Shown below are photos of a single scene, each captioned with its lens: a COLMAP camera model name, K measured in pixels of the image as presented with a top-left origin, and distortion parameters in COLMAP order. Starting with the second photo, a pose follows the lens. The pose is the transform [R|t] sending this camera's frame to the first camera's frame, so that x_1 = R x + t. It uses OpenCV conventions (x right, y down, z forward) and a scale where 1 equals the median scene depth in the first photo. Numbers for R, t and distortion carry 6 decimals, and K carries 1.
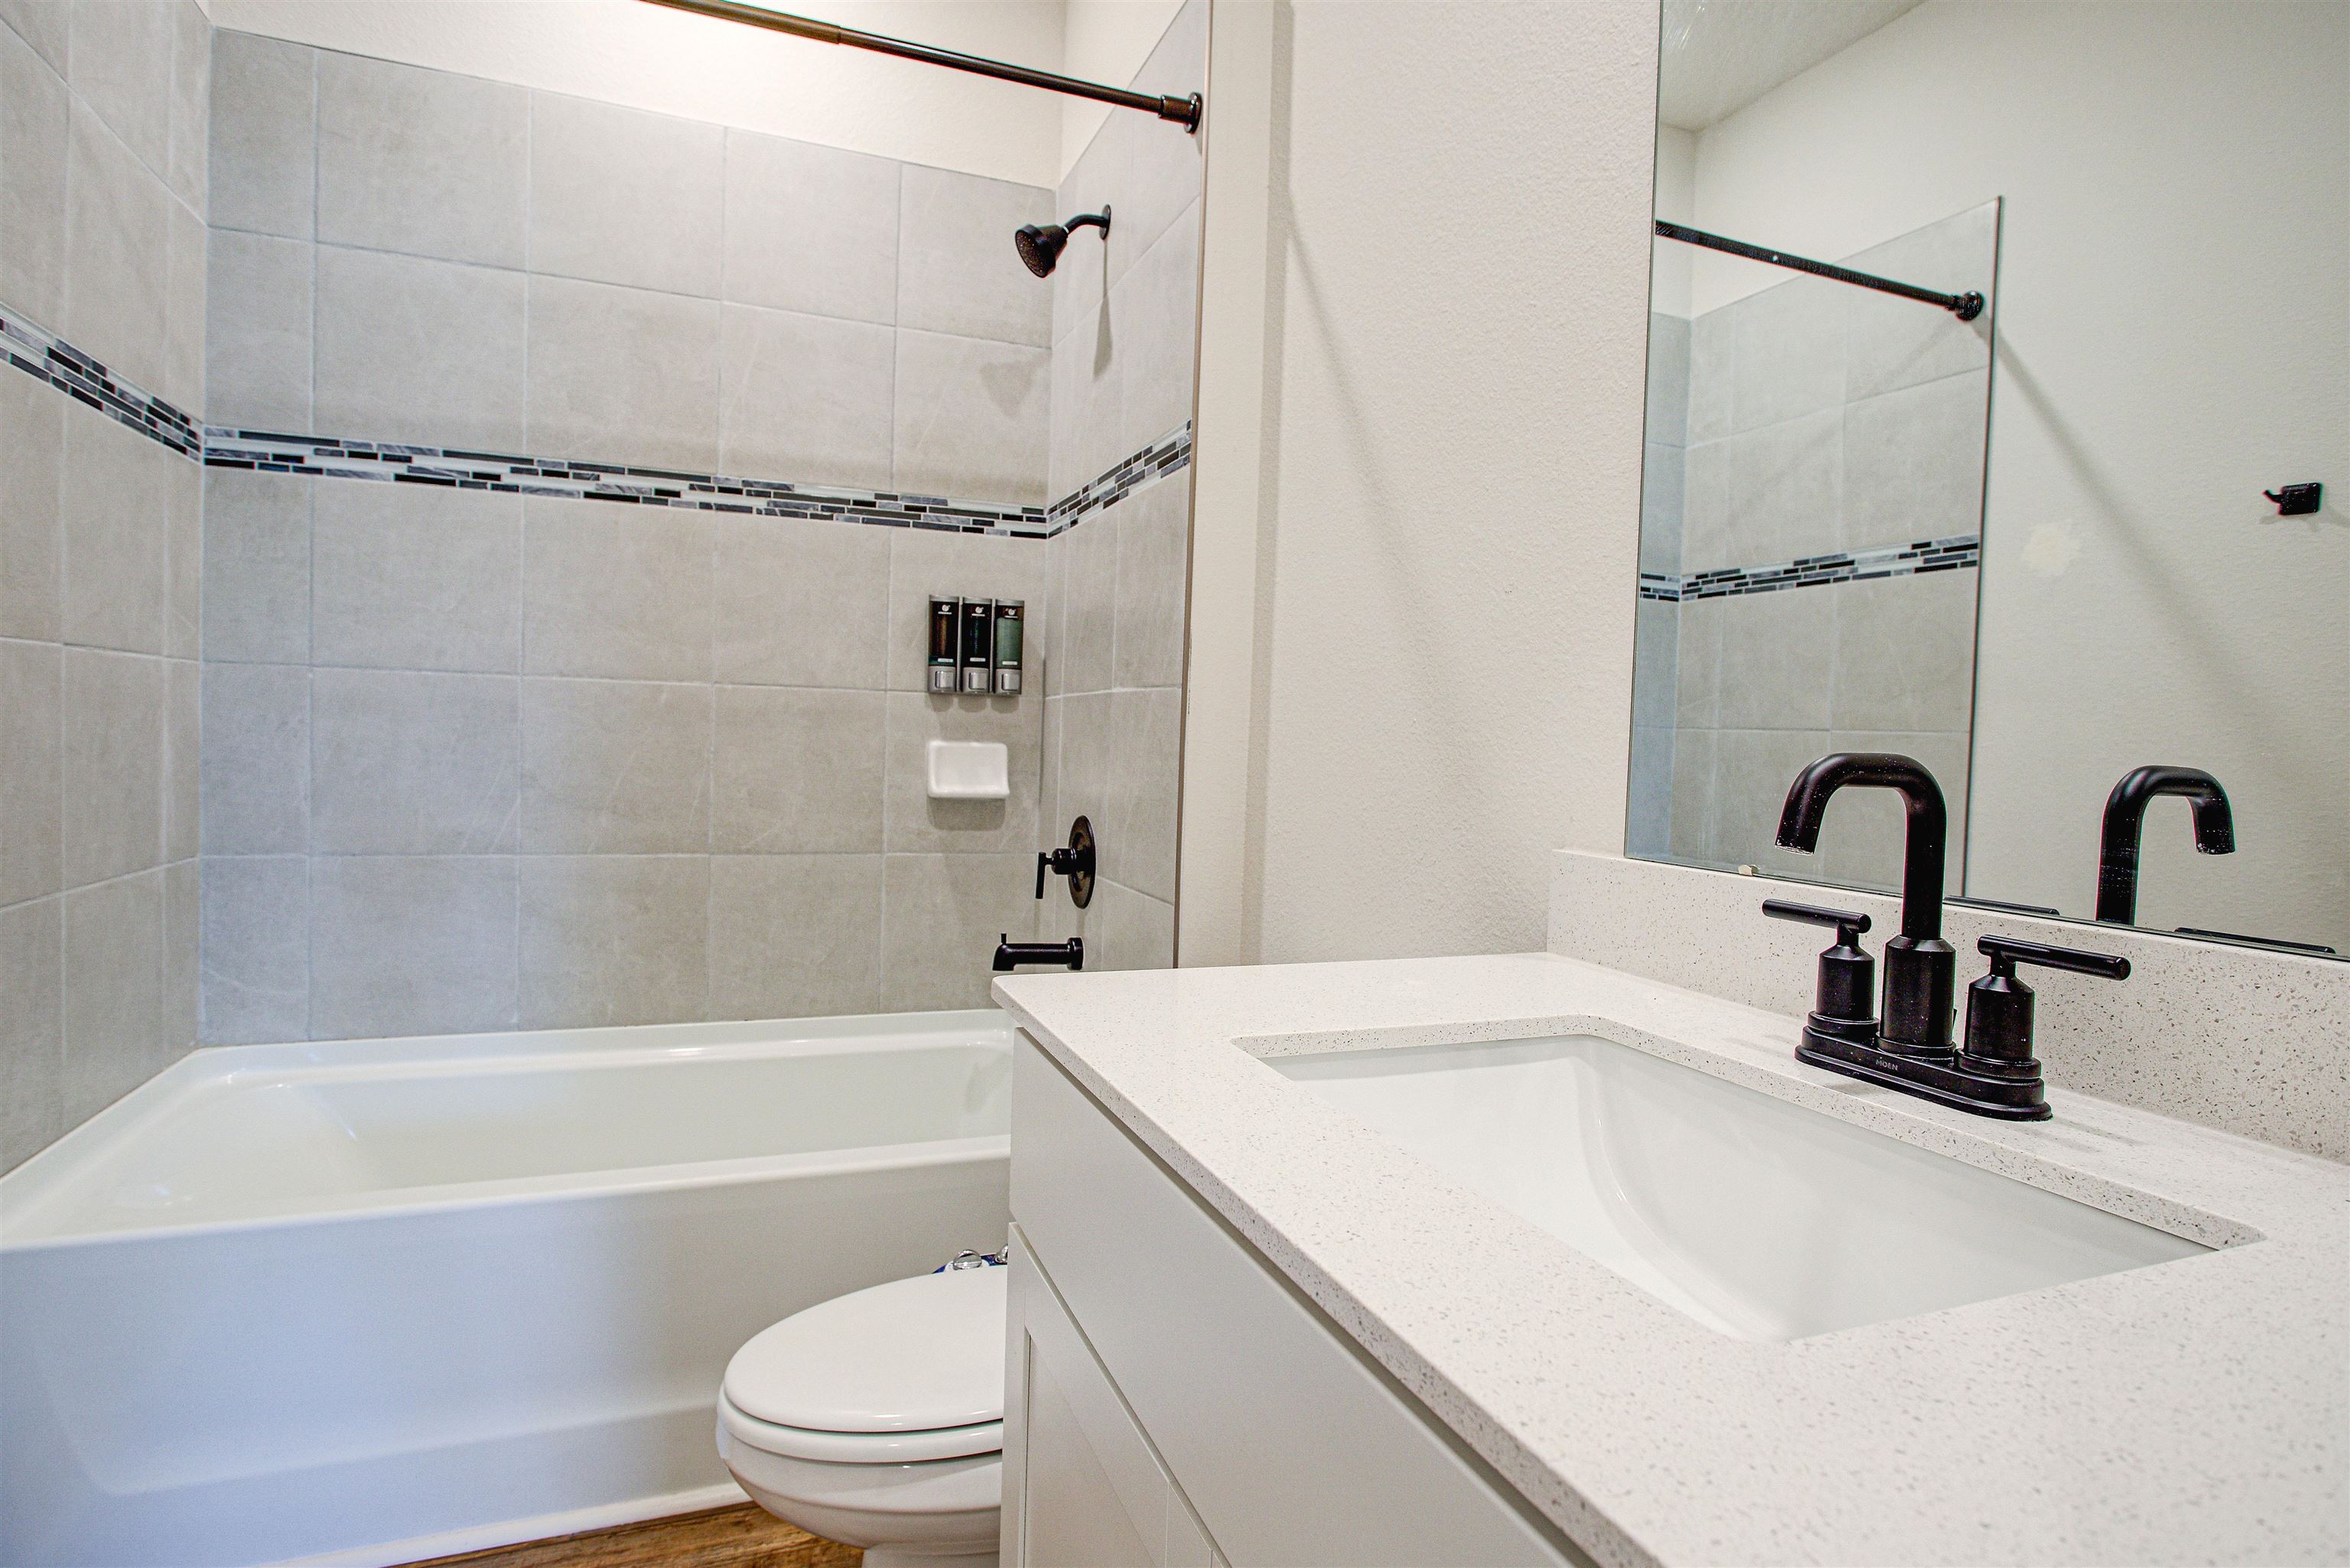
lens RADIAL K [[1219.6, 0, 1170.5], [0, 1219.6, 787.8], [0, 0, 1]] dist [-0.033956, 0.013416]
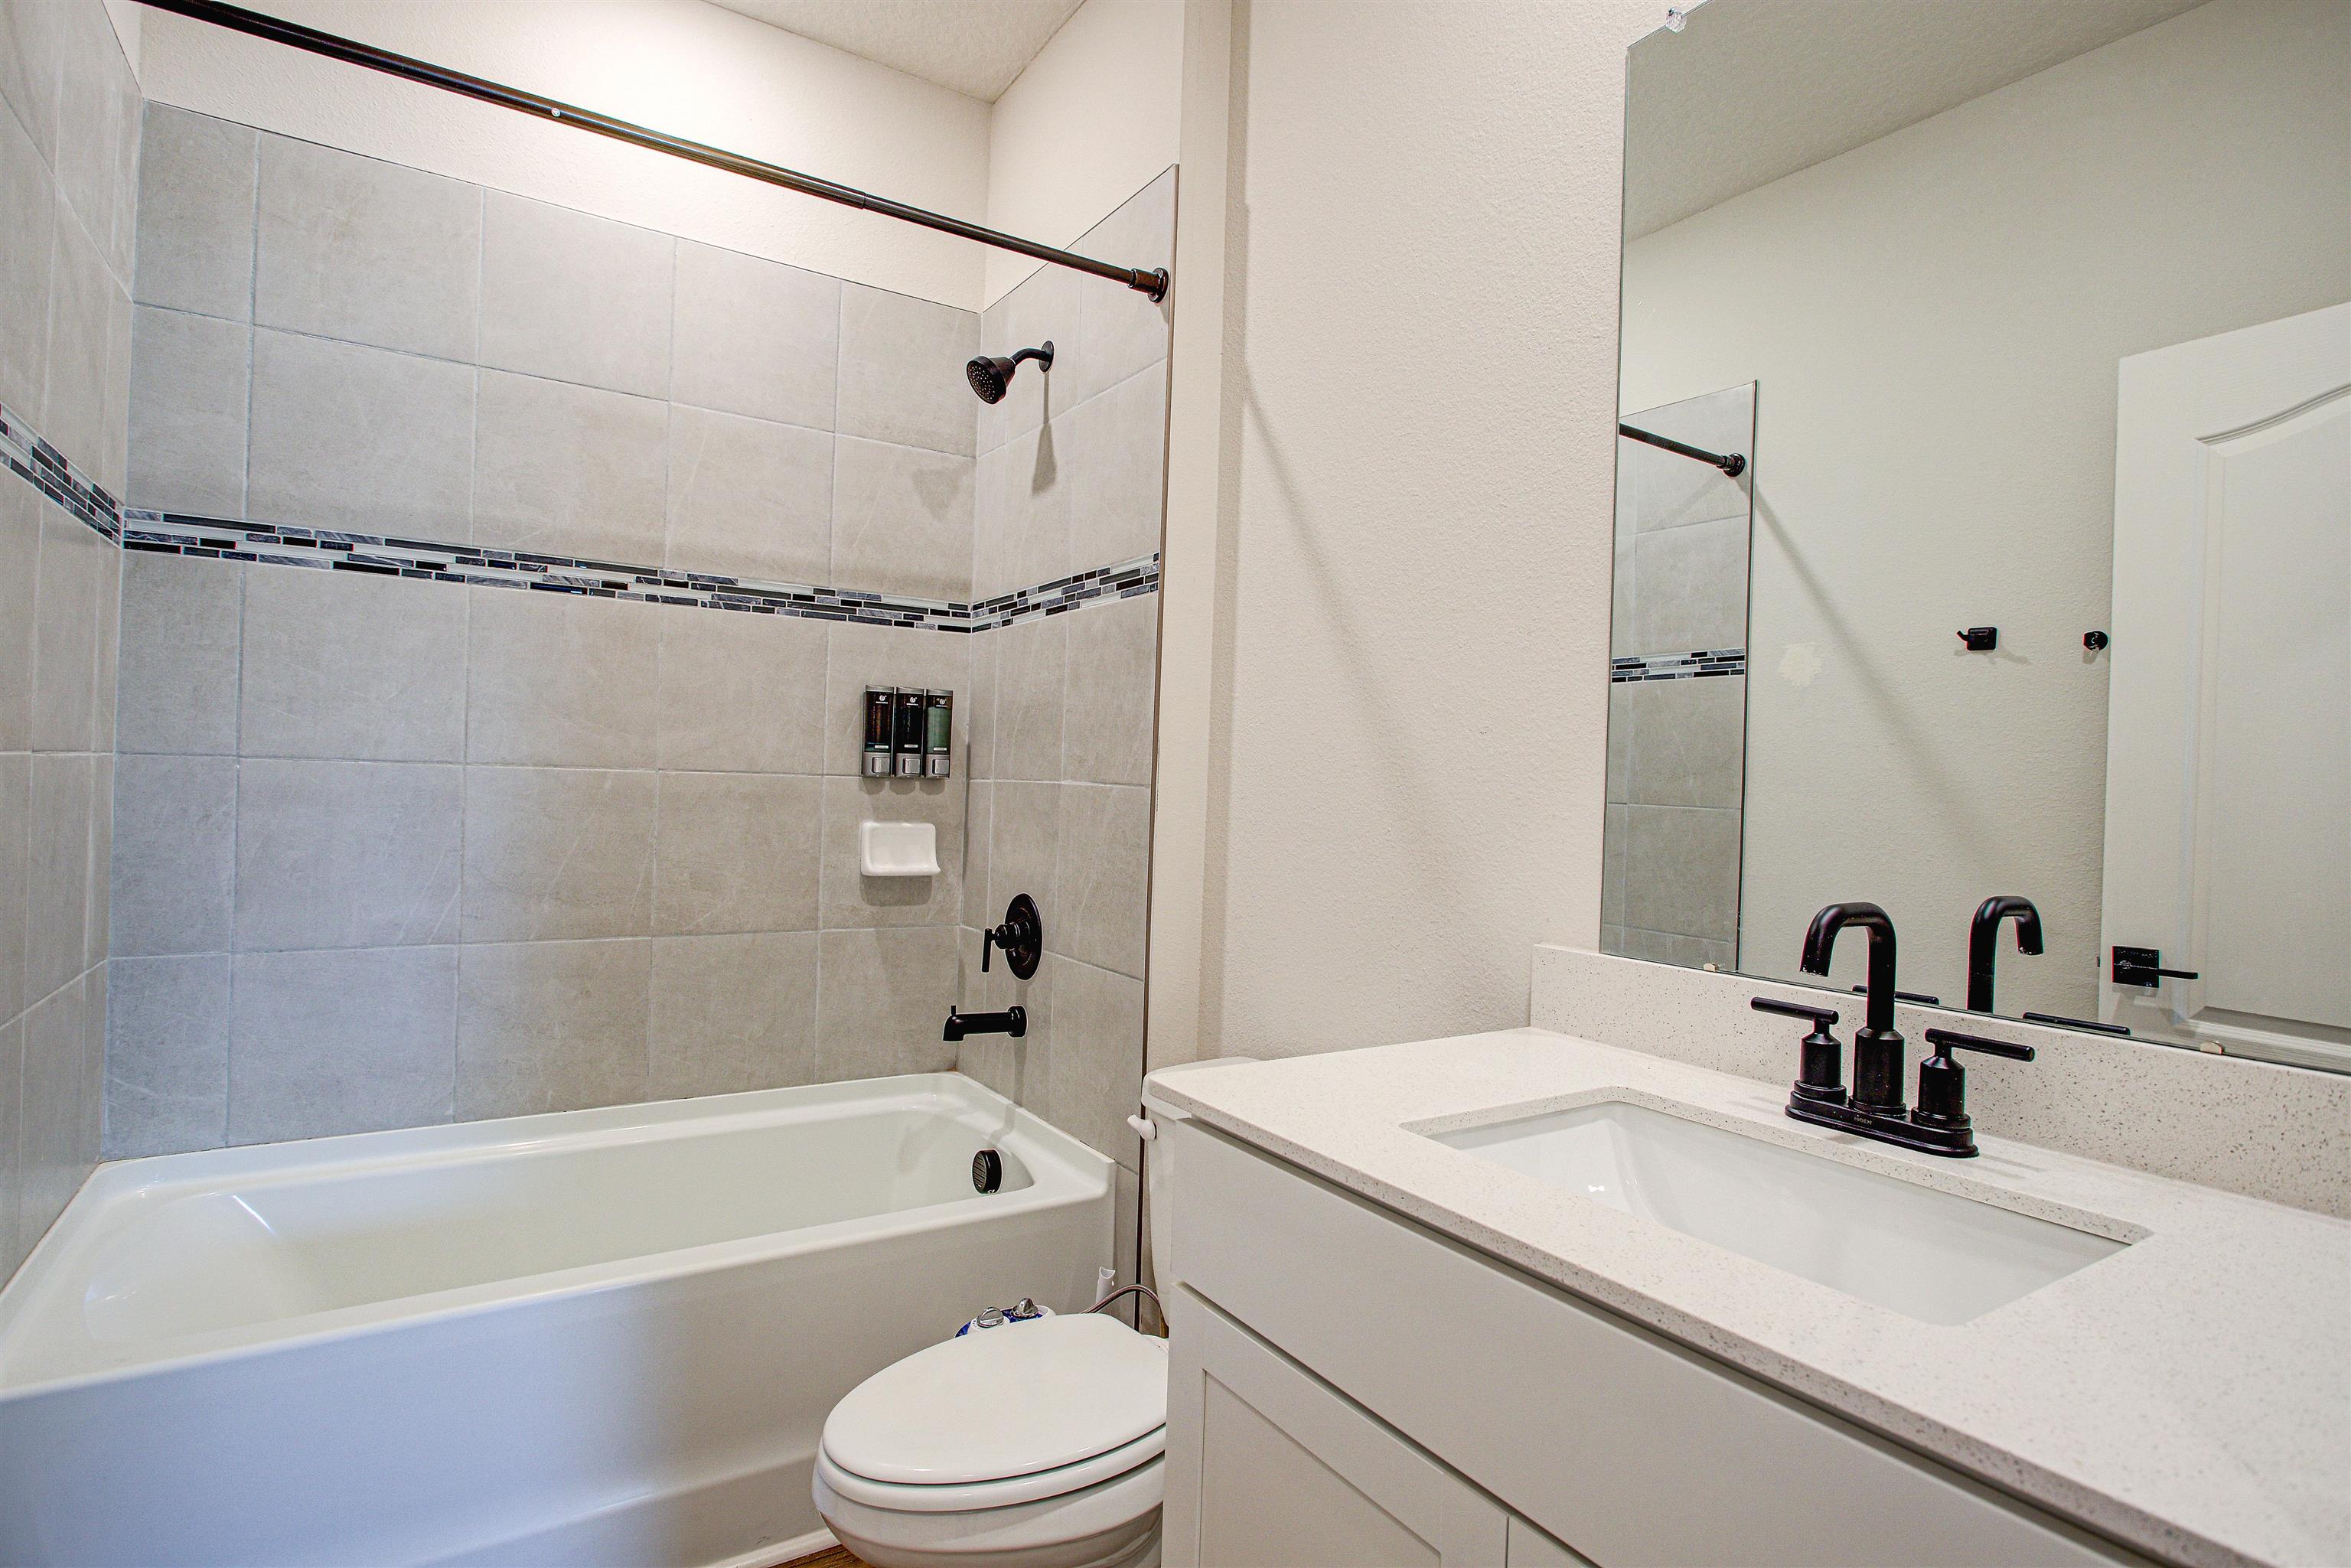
lens RADIAL K [[1183.3, 0, 1175.5], [0, 1183.3, 784.0], [0, 0, 1]] dist [-0.030025, 0.011141]
pose [[0.979988, -0.000701, 0.199057, -0.156655], [0.007177, 0.999468, -0.031813, -0.042525], [-0.198929, 0.032605, 0.979471, -0.066726]]
